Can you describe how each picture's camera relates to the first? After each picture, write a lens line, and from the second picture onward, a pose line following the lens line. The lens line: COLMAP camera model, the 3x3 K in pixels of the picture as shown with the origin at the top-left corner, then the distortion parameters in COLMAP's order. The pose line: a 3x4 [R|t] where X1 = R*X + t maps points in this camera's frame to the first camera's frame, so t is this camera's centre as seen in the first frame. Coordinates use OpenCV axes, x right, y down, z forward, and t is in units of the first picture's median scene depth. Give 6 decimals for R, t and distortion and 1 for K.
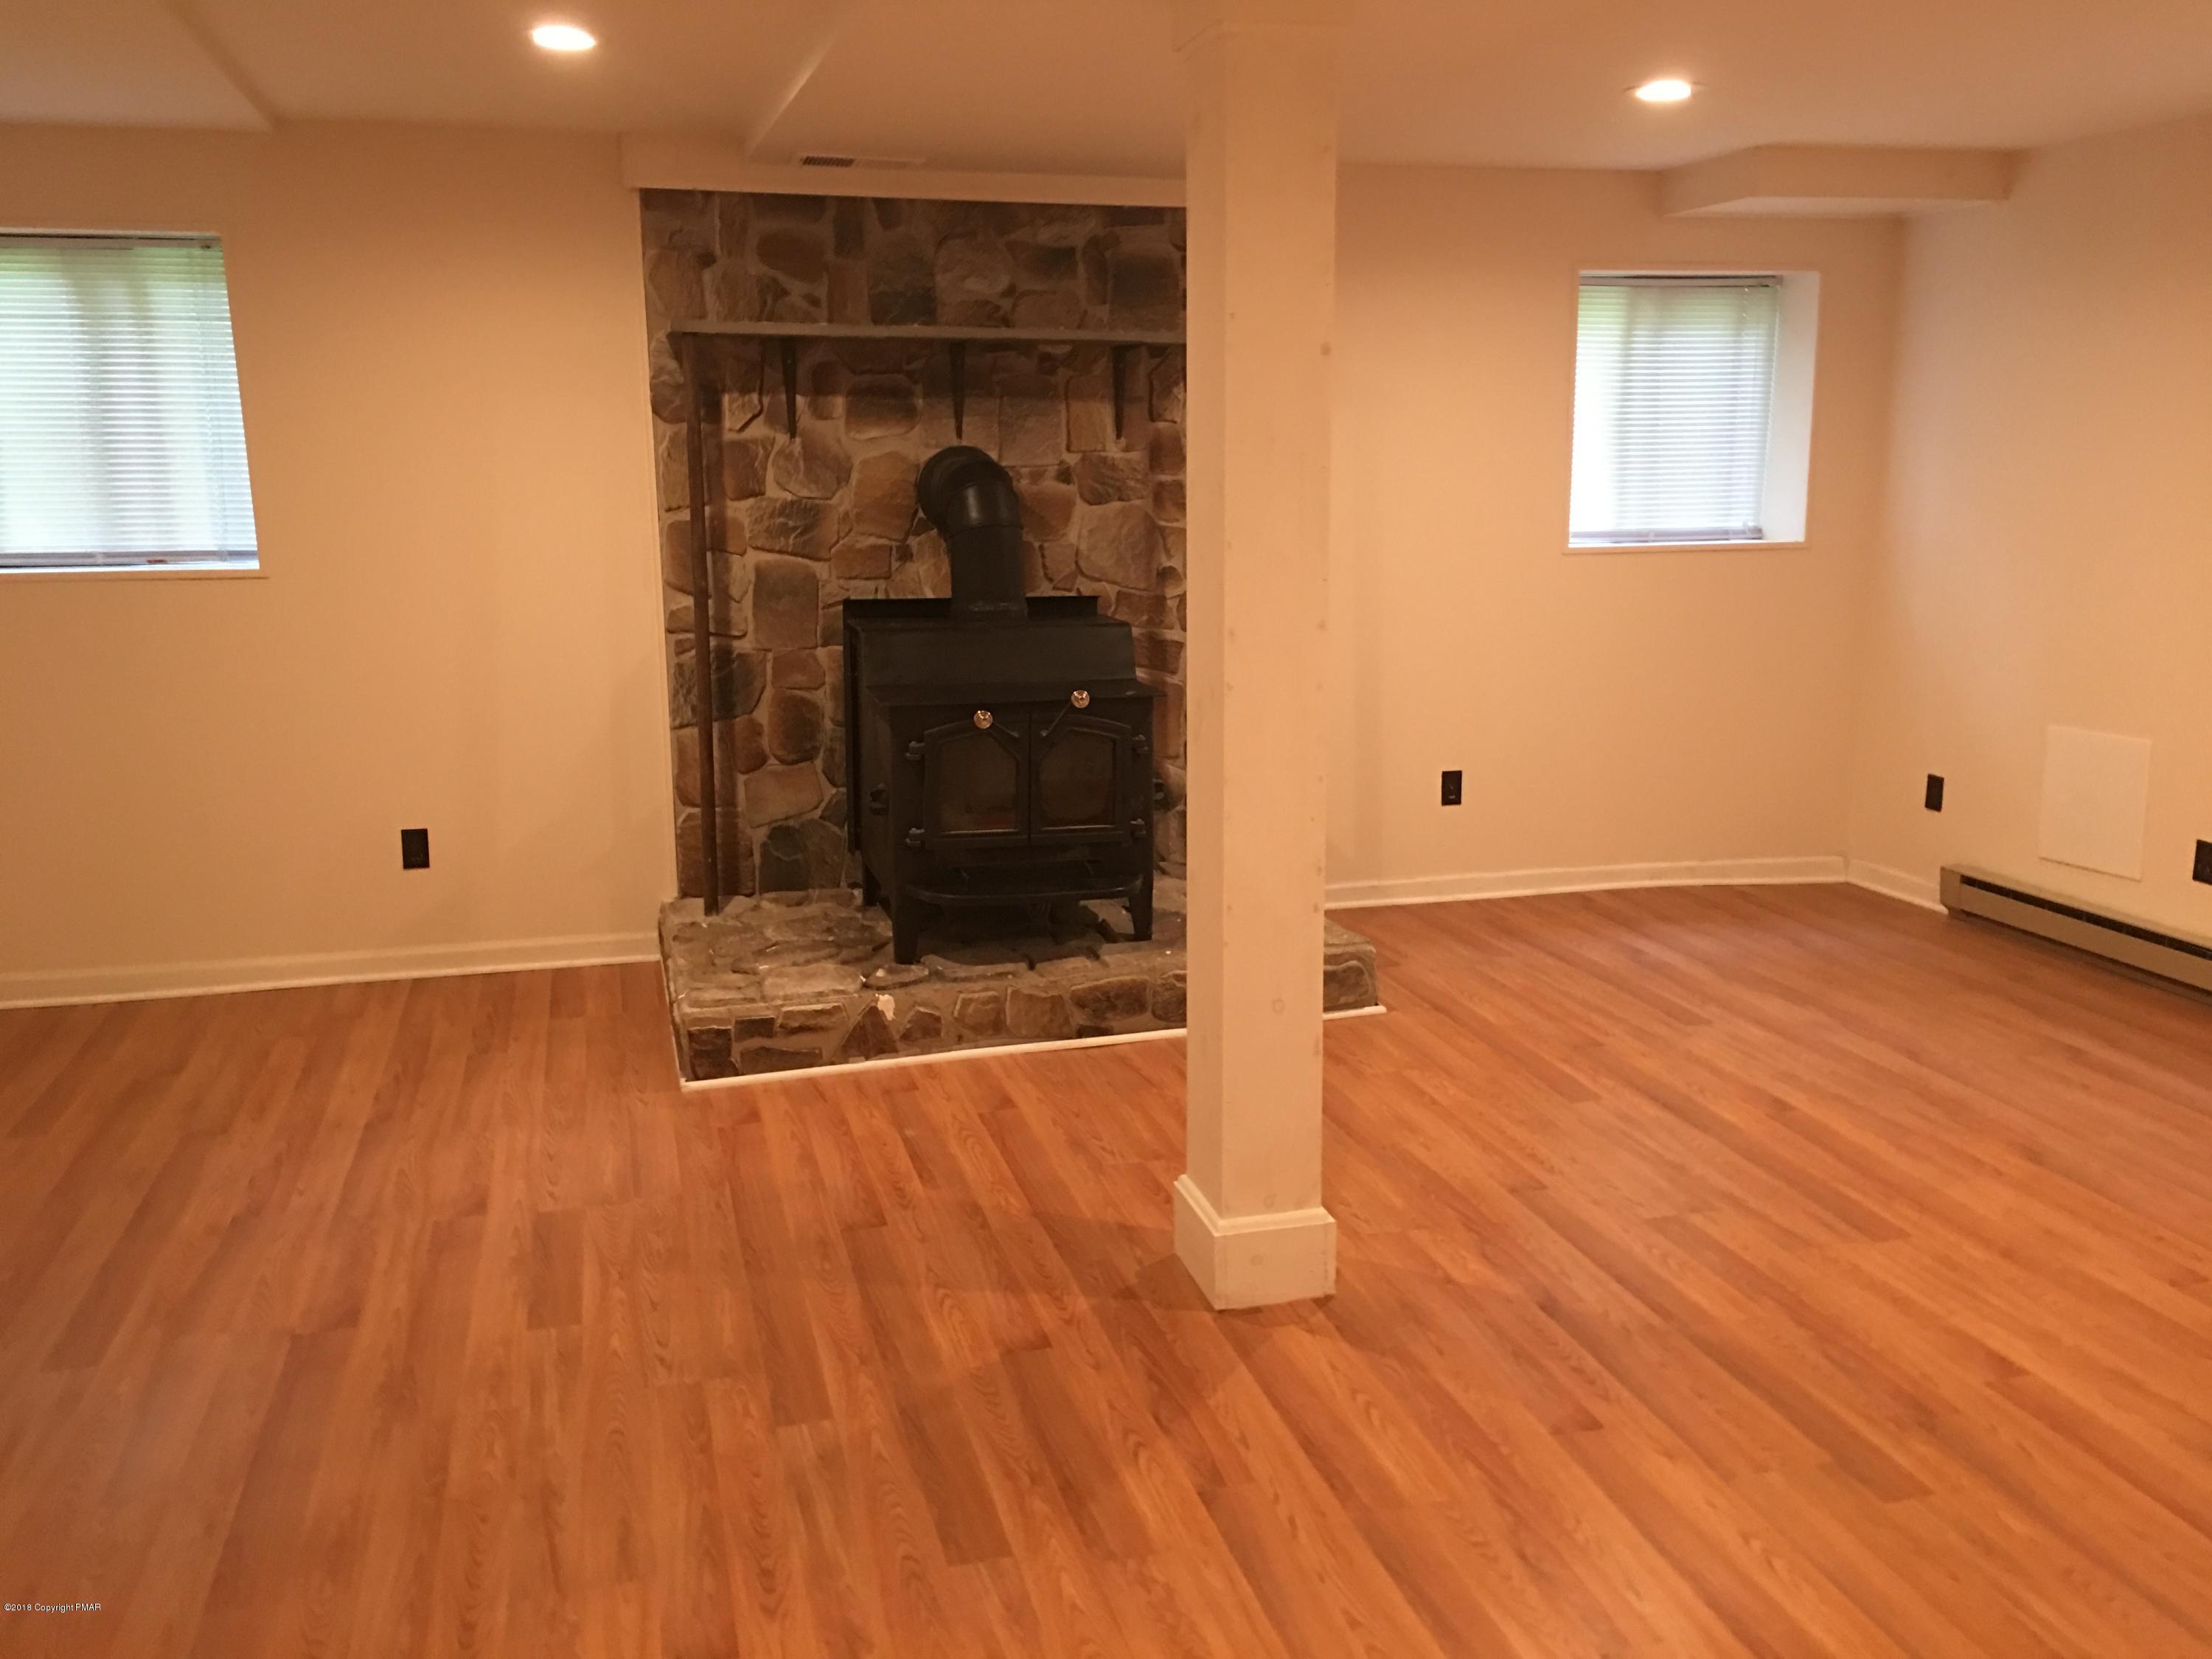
lens RADIAL K [[1880.5, 0, 1106.0], [0, 1880.5, 829.5], [0, 0, 1]] dist [0.068273, -0.102211]
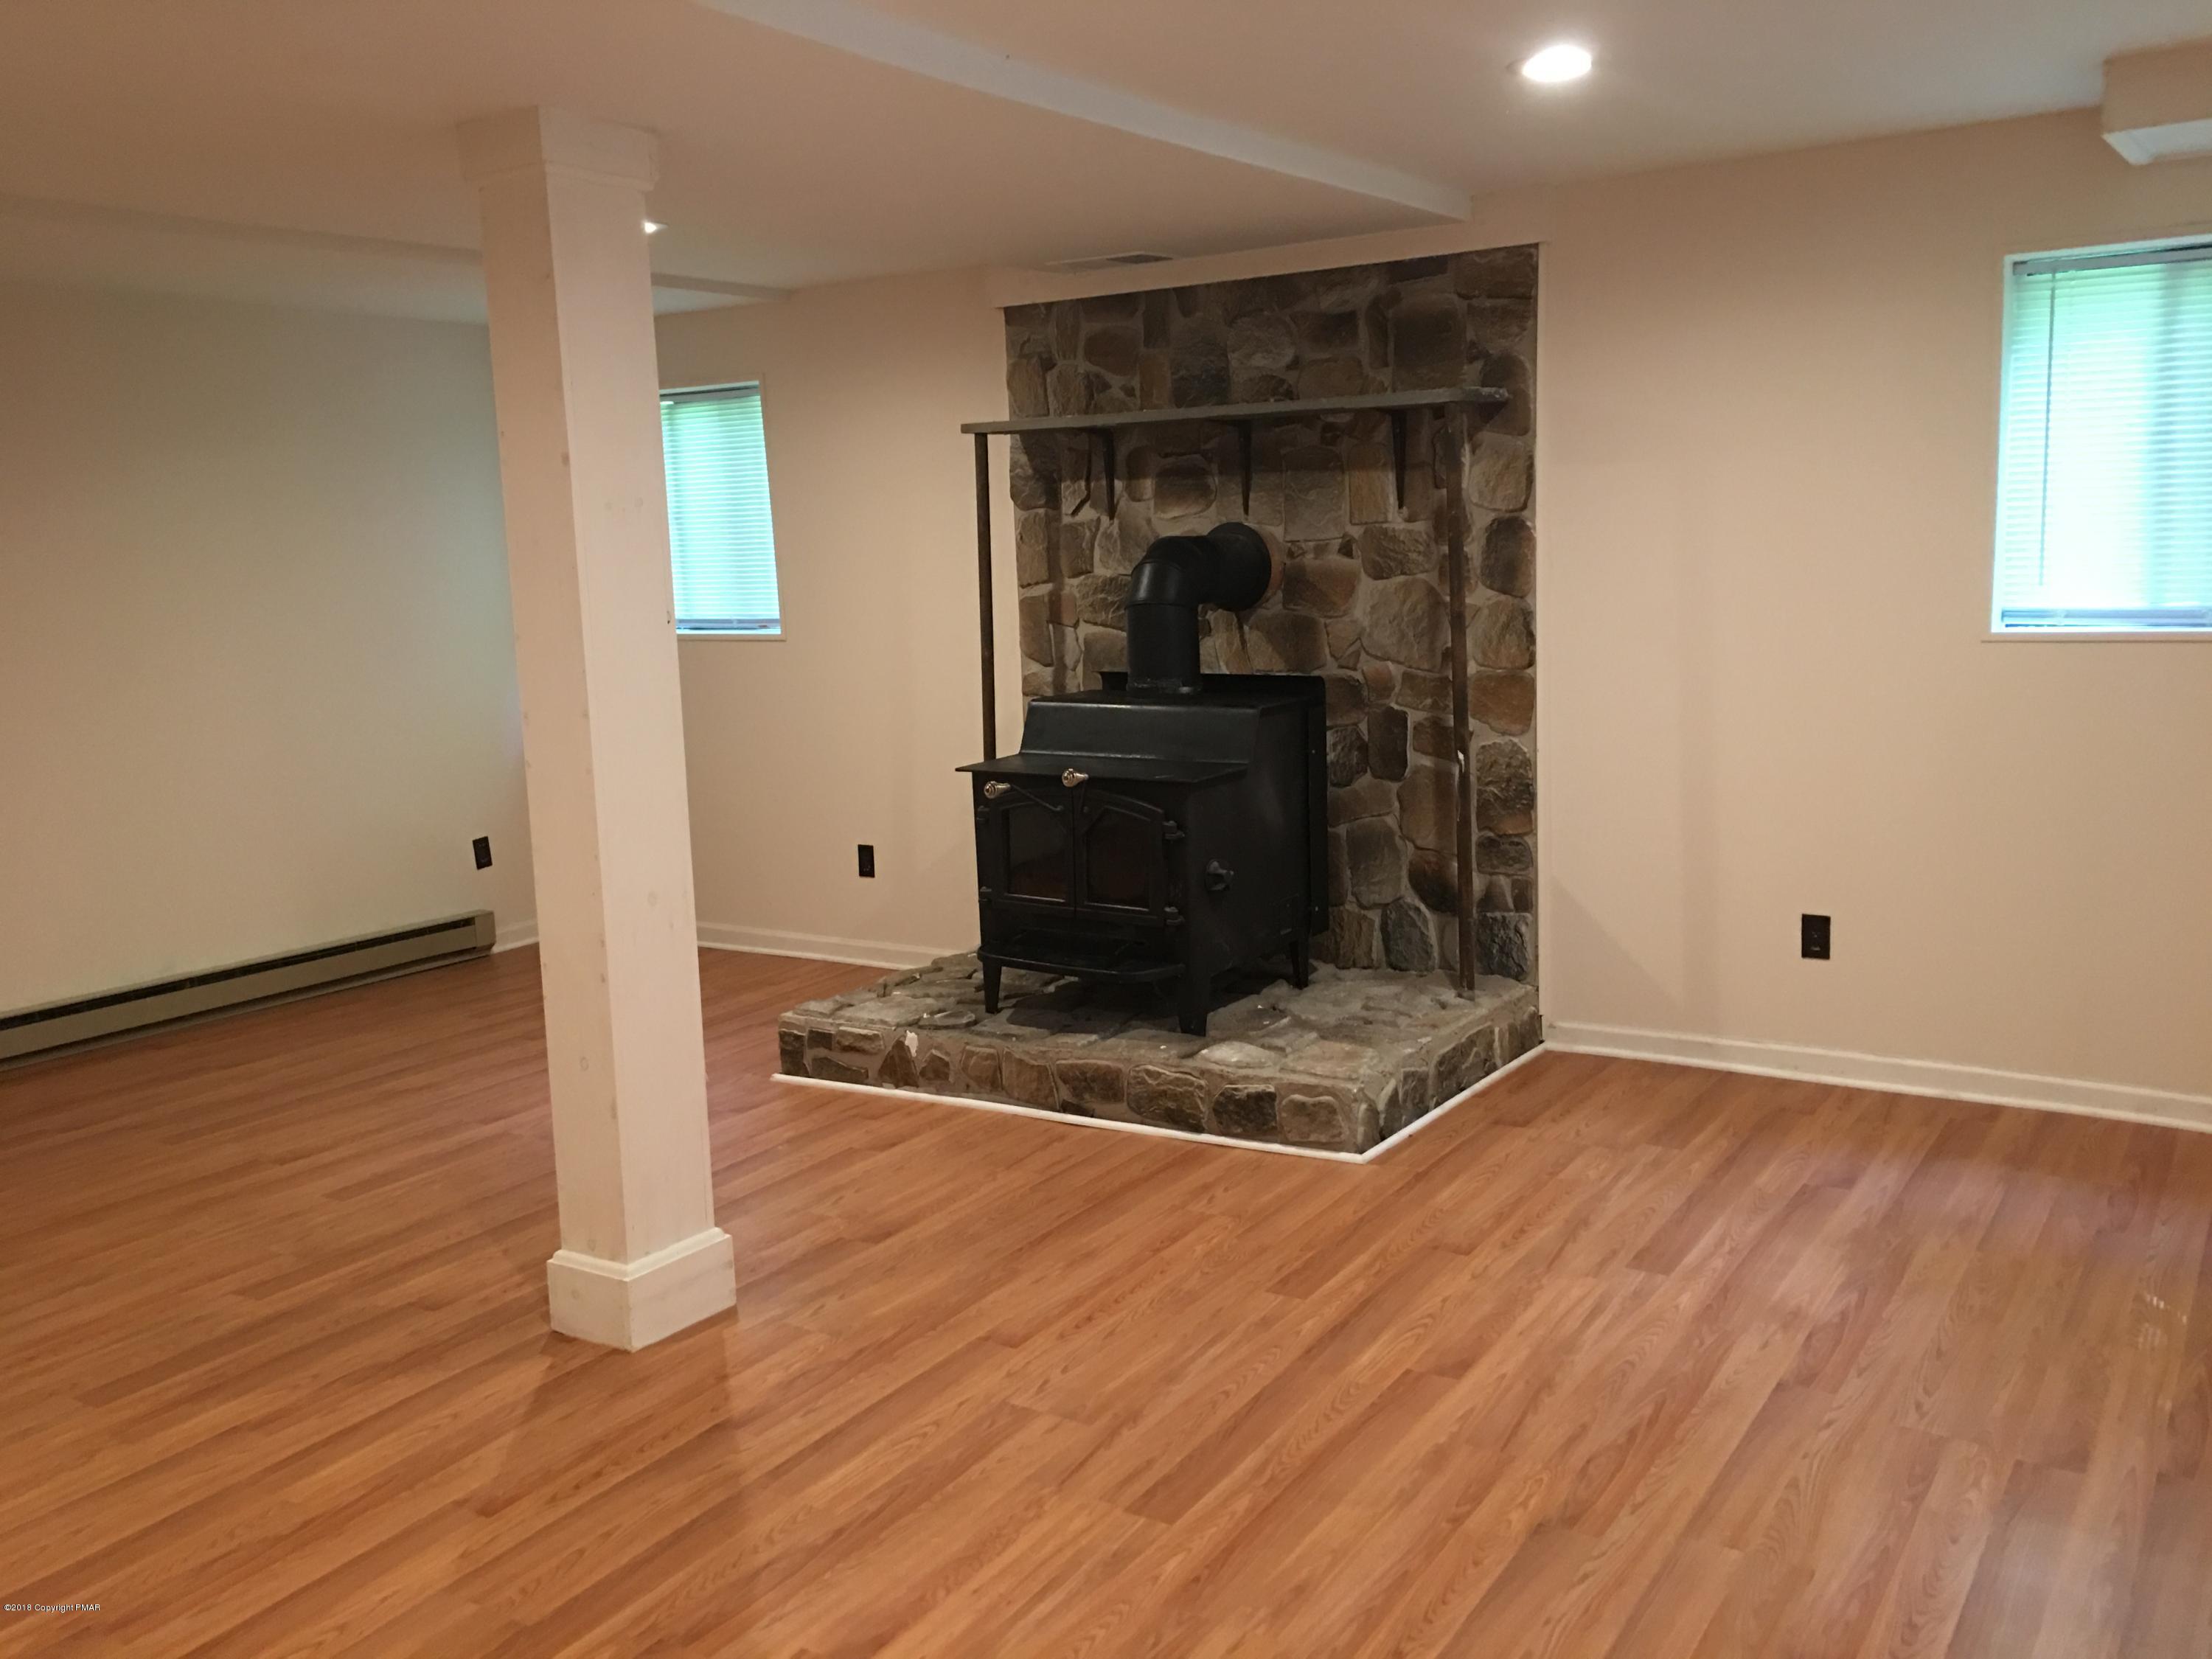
lens RADIAL K [[1880.5, 0, 1106.0], [0, 1880.5, 829.5], [0, 0, 1]] dist [0.068273, -0.102211]
pose [[0.666791, 0.095942, -0.739043, 0.641264], [-0.114979, 0.993049, 0.025178, -0.059168], [0.736321, 0.068185, 0.673188, 0.289449]]
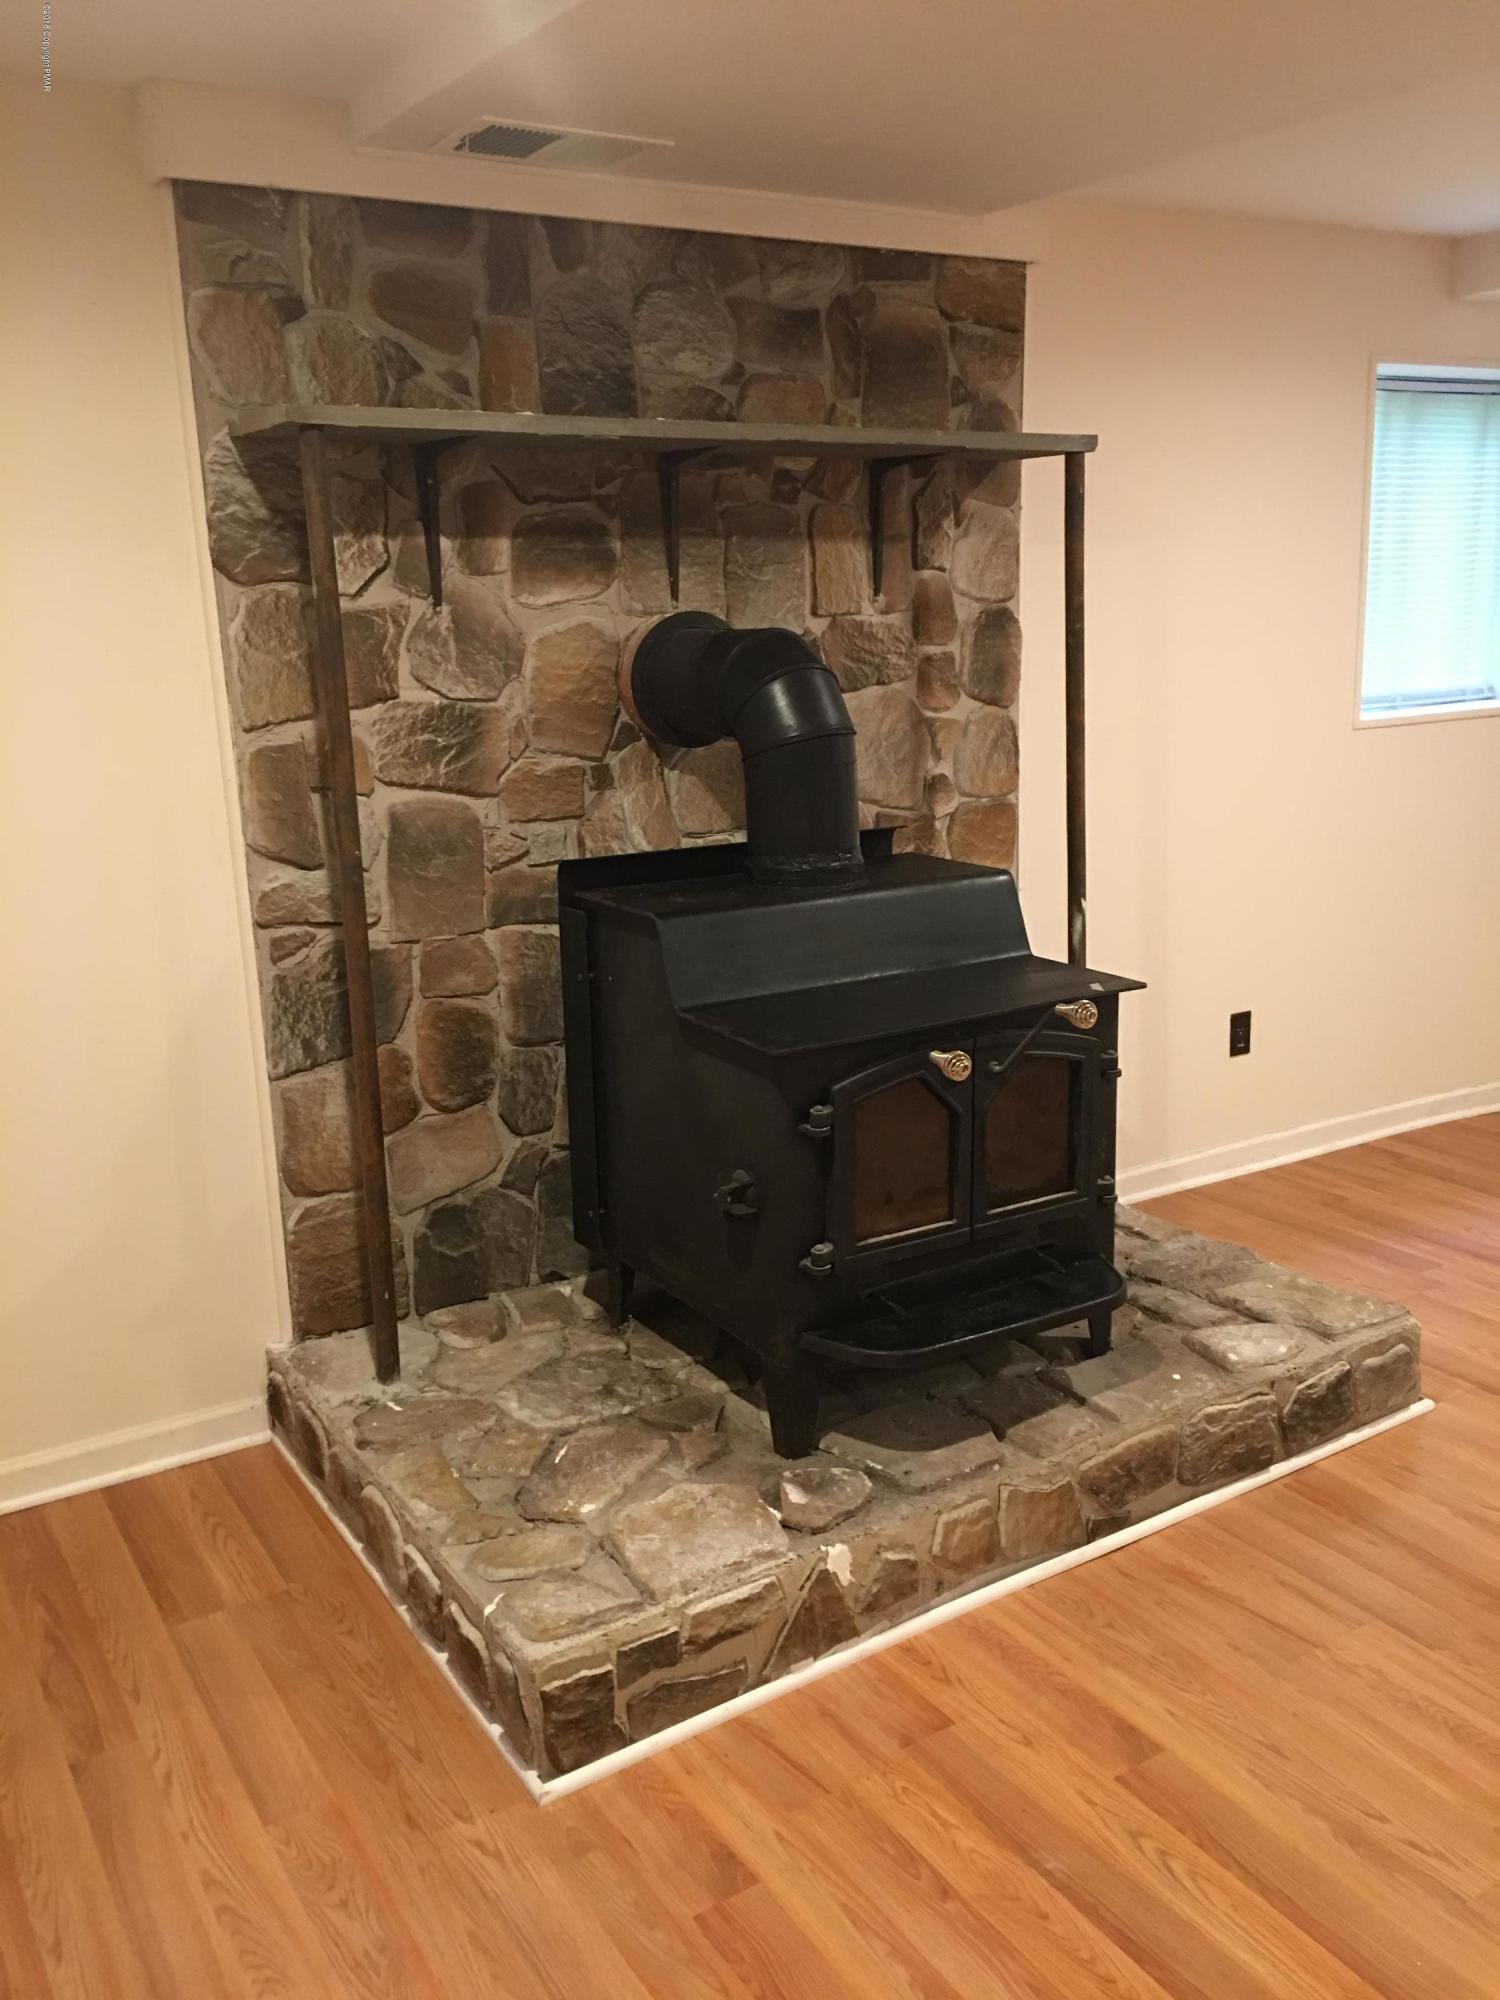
lens RADIAL K [[1700.2, 0, 749.0], [0, 1700.2, 1015.7], [0, 0, 1]] dist [0.068273, -0.102211]
pose [[0.958531, -0.089452, 0.270587, -0.233182], [0.080235, 0.995762, 0.044960, -0.088551], [-0.273462, -0.021385, 0.961645, 0.421350]]
